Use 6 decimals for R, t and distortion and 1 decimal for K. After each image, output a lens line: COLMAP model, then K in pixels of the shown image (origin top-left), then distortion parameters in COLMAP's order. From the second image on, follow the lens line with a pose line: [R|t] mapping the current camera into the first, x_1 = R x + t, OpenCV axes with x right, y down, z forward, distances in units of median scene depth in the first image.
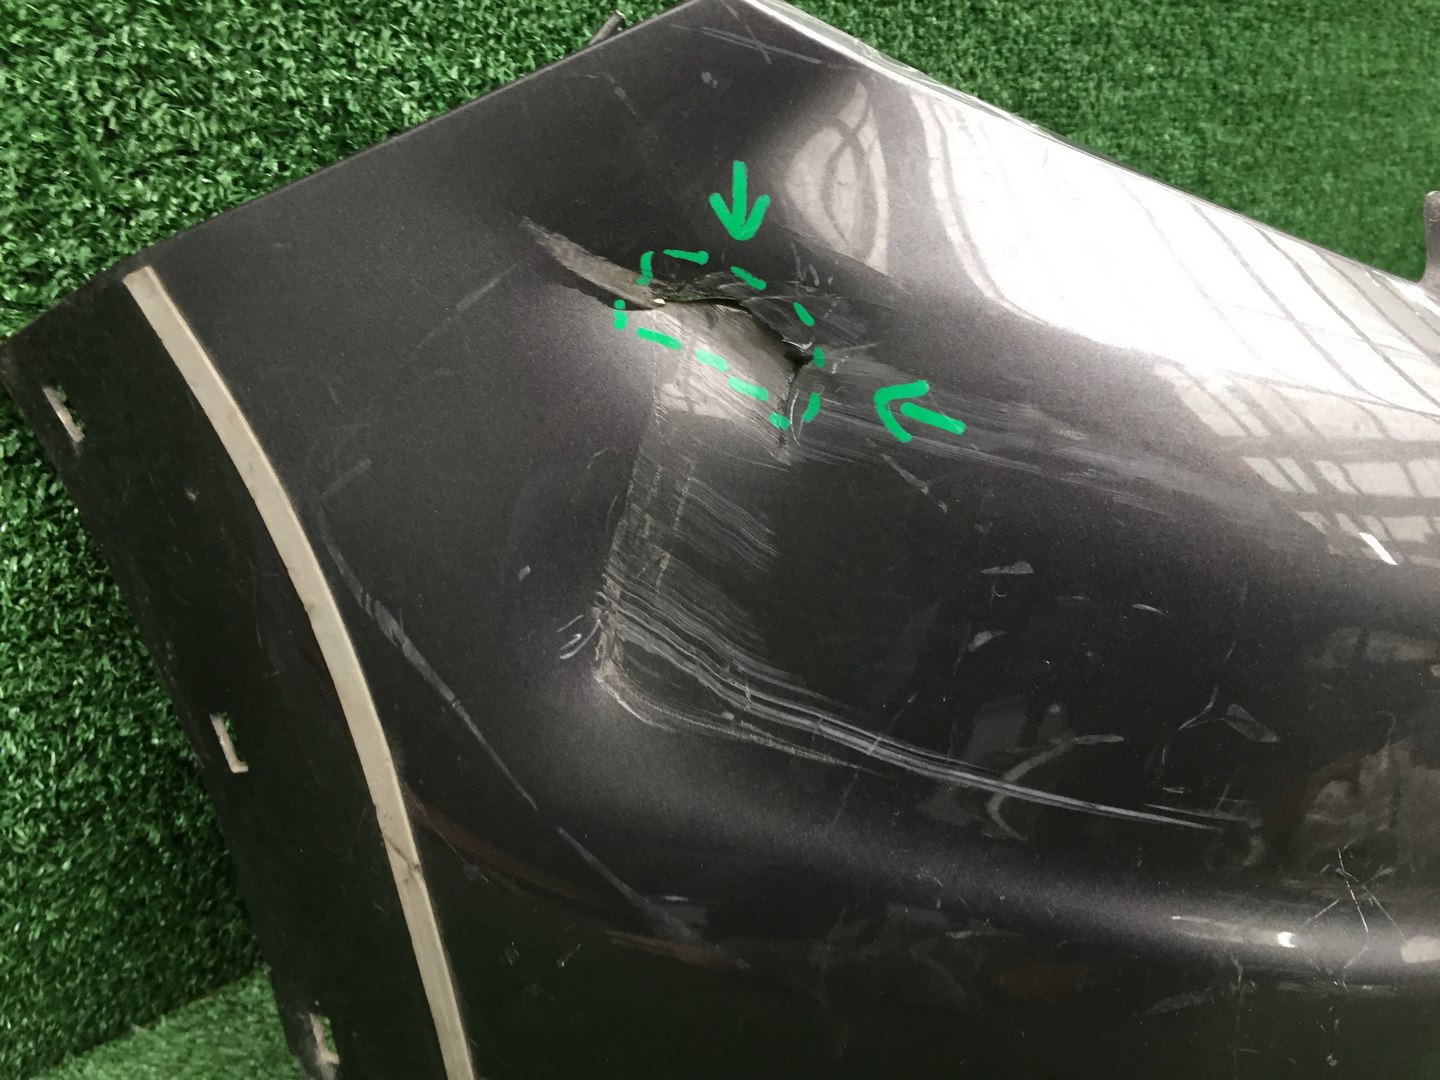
lens RADIAL K [[1234.4, 0, 709.5], [0, 1234.4, 526.0], [0, 0, 1]] dist [0.085880, -0.130871]
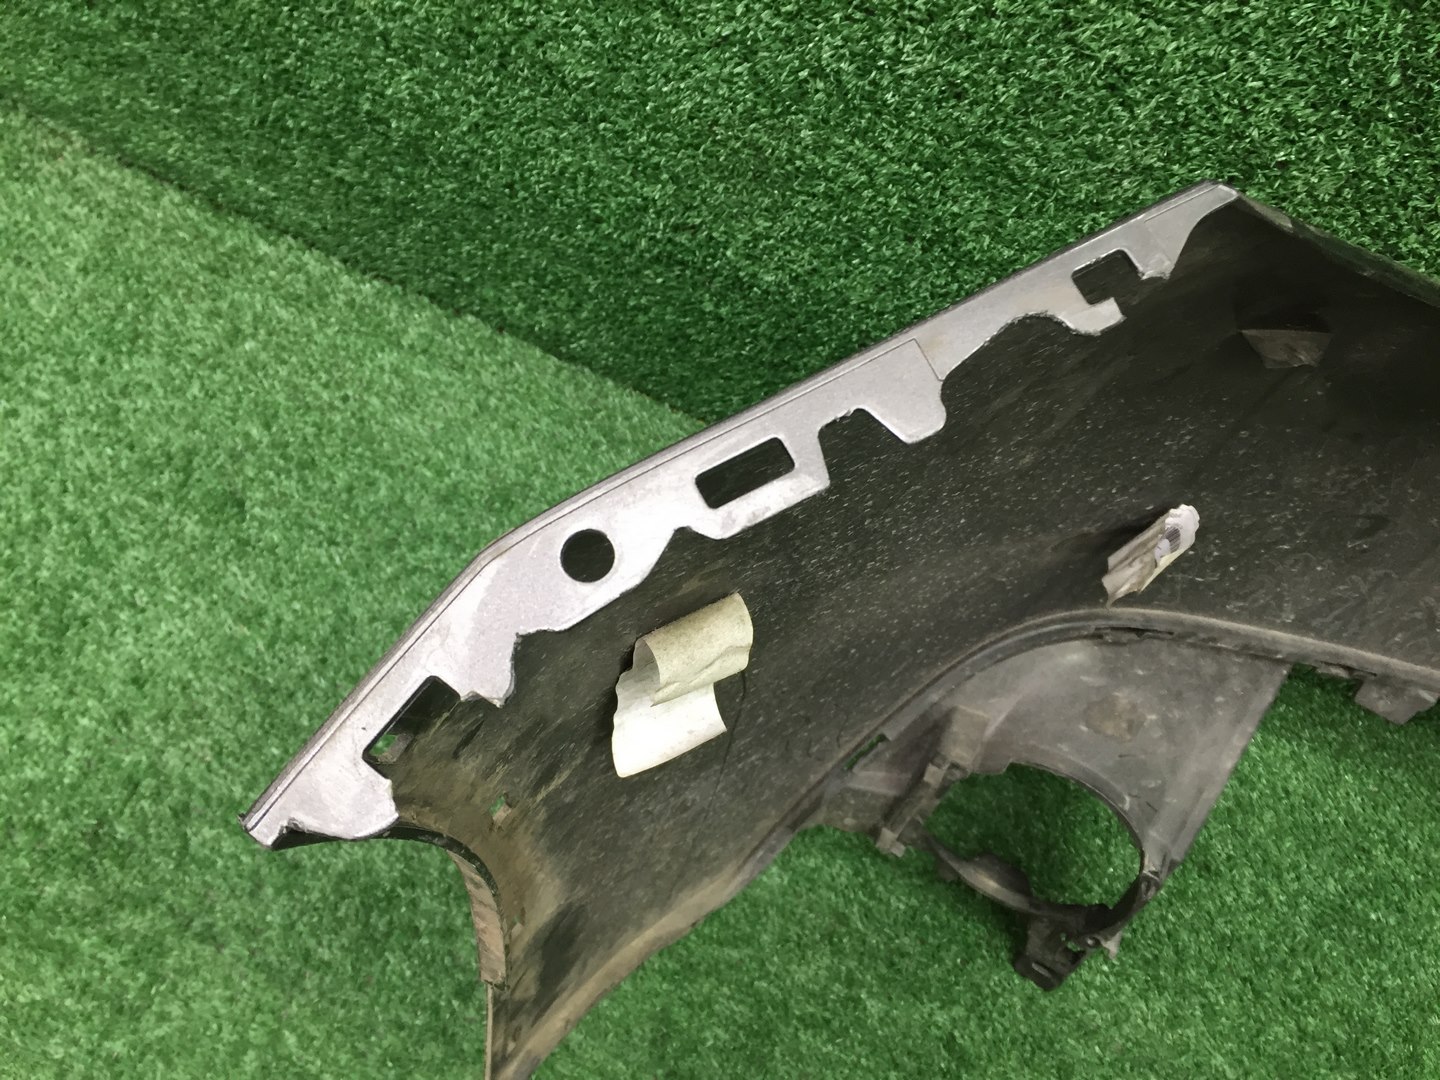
lens RADIAL K [[1234.4, 0, 709.9], [0, 1234.4, 546.3], [0, 0, 1]] dist [0.085880, -0.130871]
pose [[0.440795, 0.731000, -0.520902, 0.753799], [-0.549686, 0.678612, 0.487167, -0.392782], [0.709609, 0.071592, 0.700949, -0.063941]]
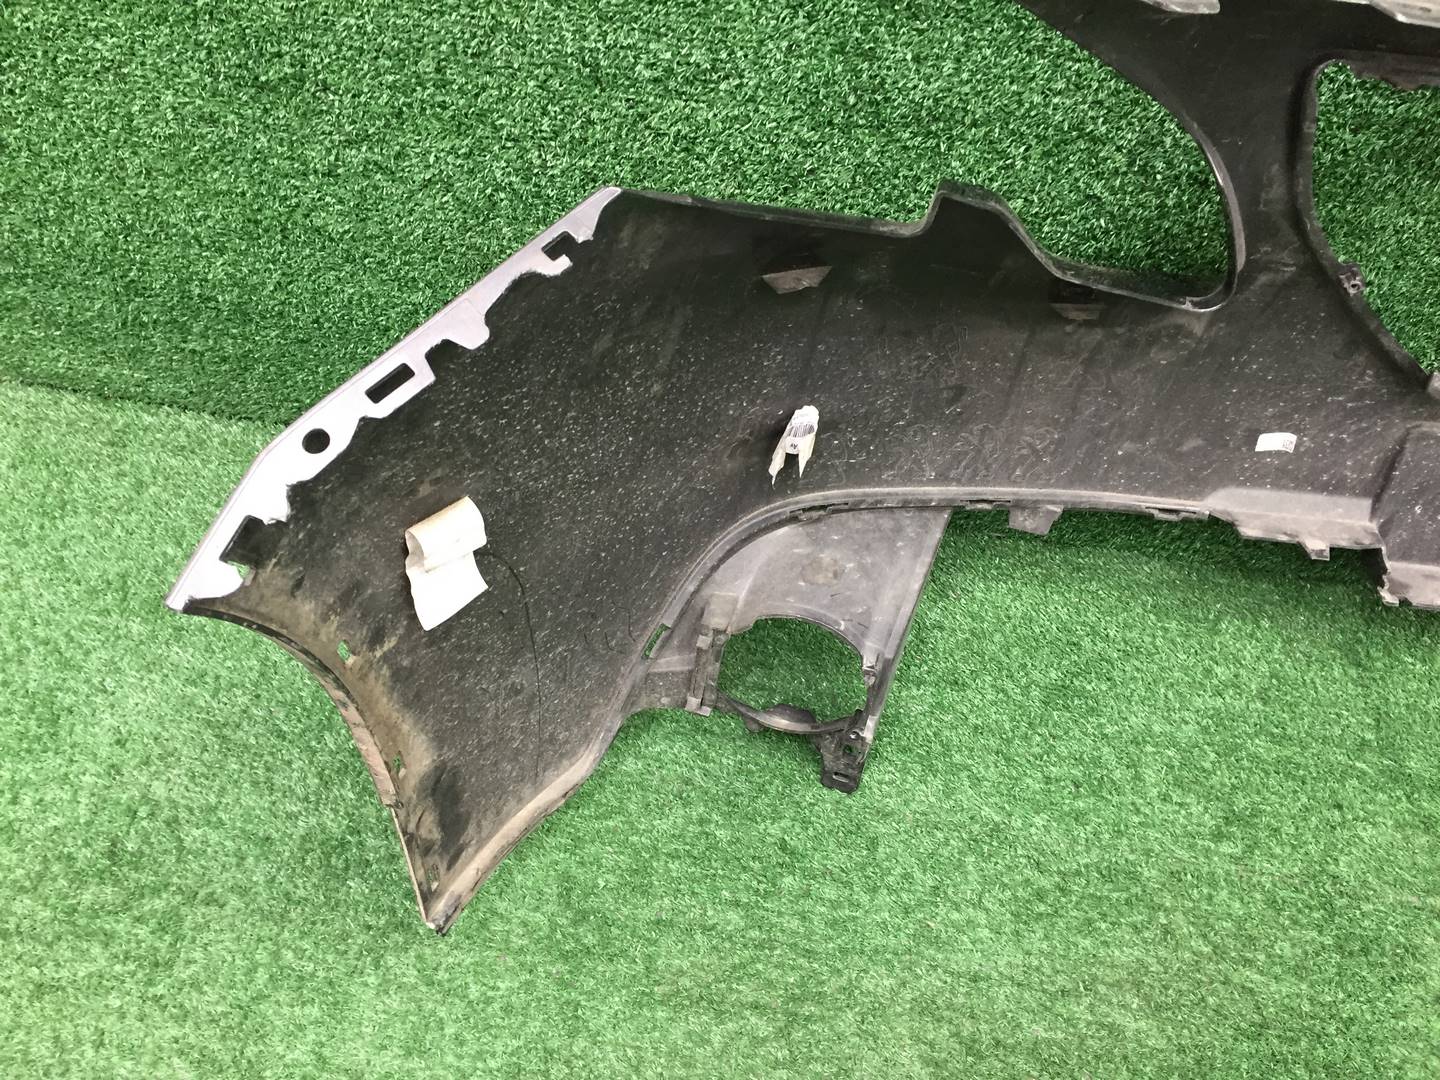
lens RADIAL K [[1234.4, 0, 716.3], [0, 1234.4, 544.0], [0, 0, 1]] dist [0.085880, -0.130871]
pose [[0.627221, 0.539255, -0.561960, 1.448374], [-0.368198, 0.841116, 0.396175, -0.611001], [0.686312, -0.041577, 0.726118, -0.308858]]
